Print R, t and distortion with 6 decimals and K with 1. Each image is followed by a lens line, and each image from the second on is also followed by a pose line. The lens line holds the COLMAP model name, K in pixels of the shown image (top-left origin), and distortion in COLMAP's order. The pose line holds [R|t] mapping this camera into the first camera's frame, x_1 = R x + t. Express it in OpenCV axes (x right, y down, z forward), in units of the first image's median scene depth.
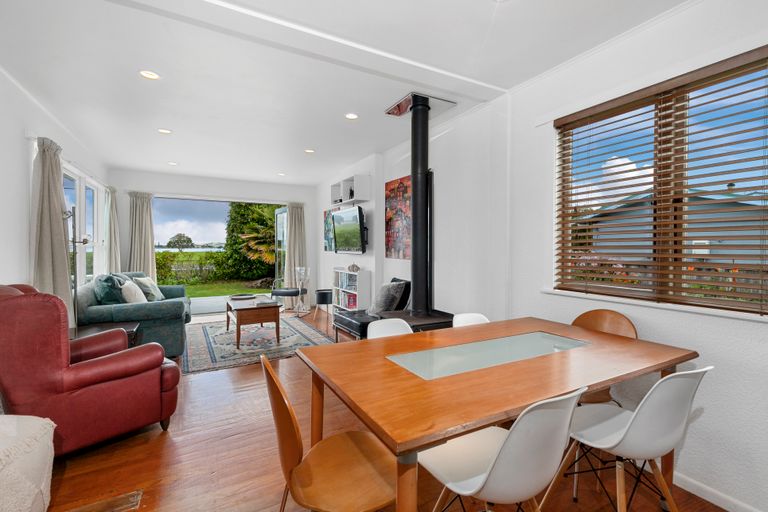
lens RADIAL K [[347.1, 0, 382.7], [0, 347.1, 247.7], [0, 0, 1]] dist [0.001506, 0.000049]
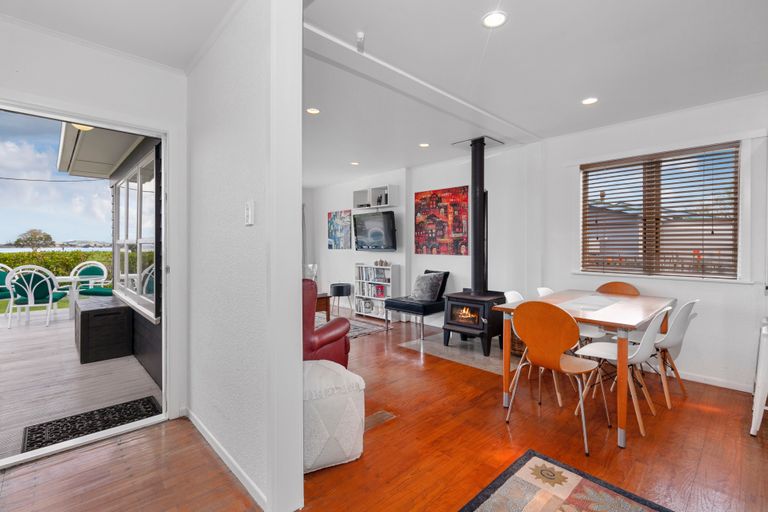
lens RADIAL K [[354.6, 0, 384.0], [0, 354.6, 249.6], [0, 0, 1]] dist [0.012937, 0.000237]
pose [[0.965715, -0.006715, 0.259518, -0.437247], [0.003752, 0.999922, 0.011912, -0.001538], [-0.259578, -0.010529, 0.965665, -0.186049]]
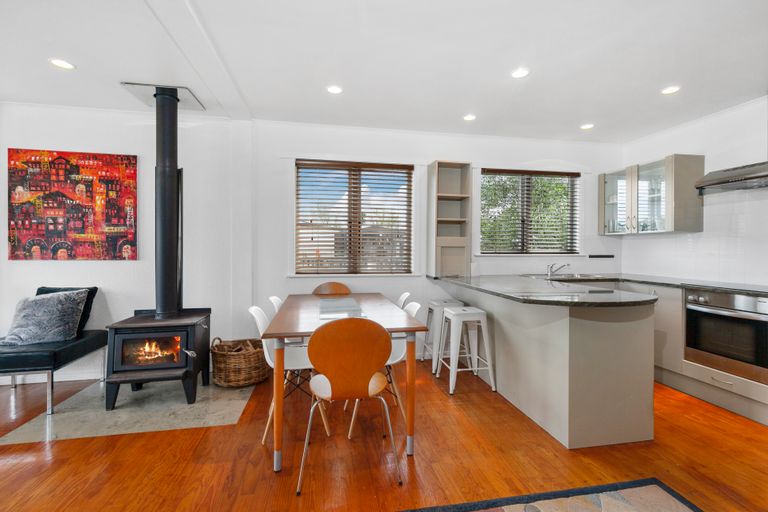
lens RADIAL K [[354.6, 0, 384.0], [0, 354.6, 249.6], [0, 0, 1]] dist [0.012937, 0.000237]
pose [[0.294294, -0.001272, 0.955714, -0.456845], [-0.001967, 0.999996, 0.001937, 0.006280], [-0.955713, -0.002450, 0.294290, 0.108716]]
